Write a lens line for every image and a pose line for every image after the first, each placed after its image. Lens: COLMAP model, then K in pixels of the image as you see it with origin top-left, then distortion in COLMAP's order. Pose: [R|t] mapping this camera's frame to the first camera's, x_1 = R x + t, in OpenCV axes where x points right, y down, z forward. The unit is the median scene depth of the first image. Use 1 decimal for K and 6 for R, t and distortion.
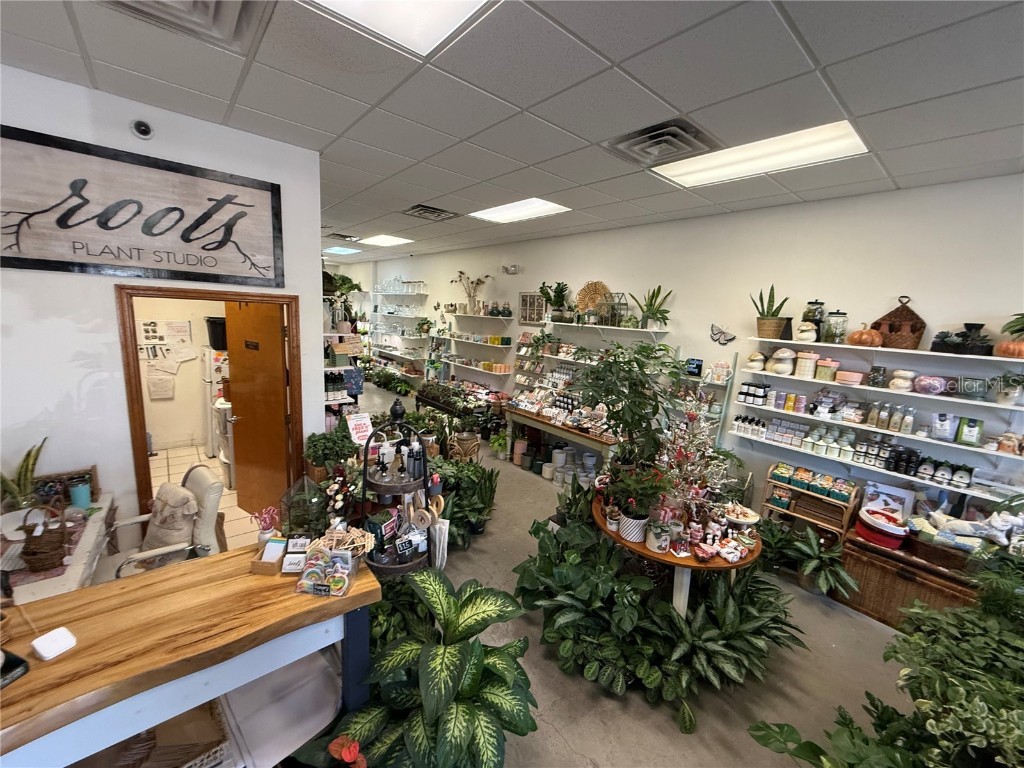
lens RADIAL K [[405.8, 0, 508.5], [0, 405.8, 382.8], [0, 0, 1]] dist [-0.000450, -0.000296]
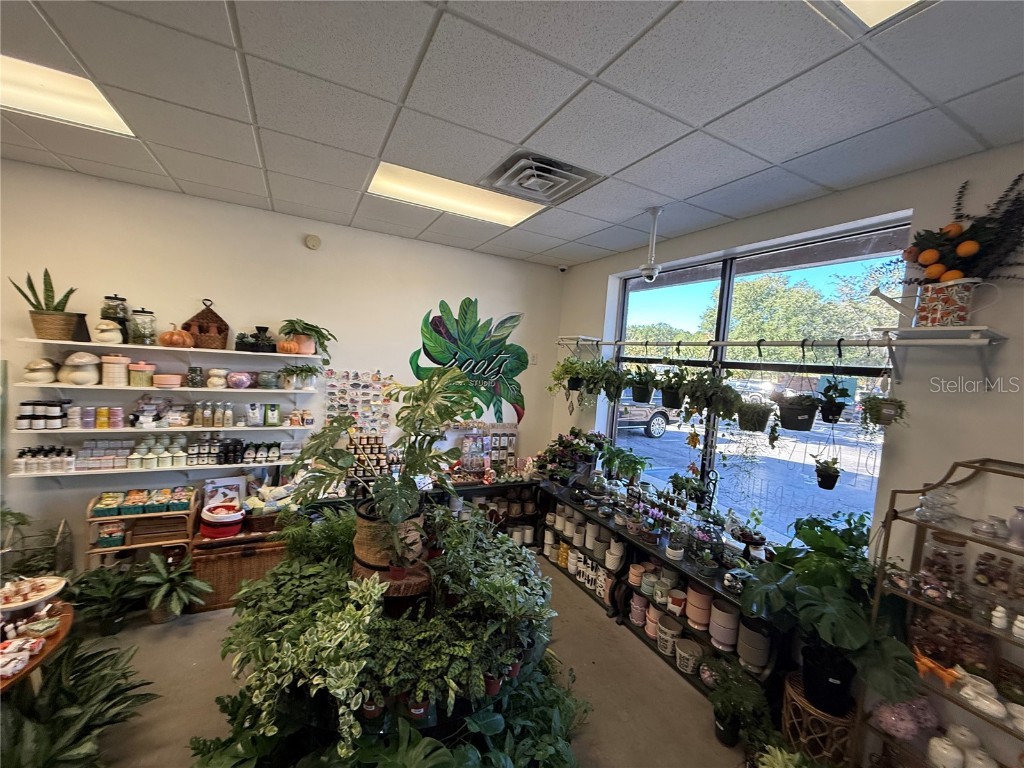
lens RADIAL K [[405.8, 0, 508.5], [0, 405.8, 382.8], [0, 0, 1]] dist [-0.000450, -0.000296]
pose [[0.223276, -0.104879, 0.969097, 0.101443], [0.110648, 0.990496, 0.081702, 0.002627], [-0.968455, 0.088987, 0.232759, 0.011427]]
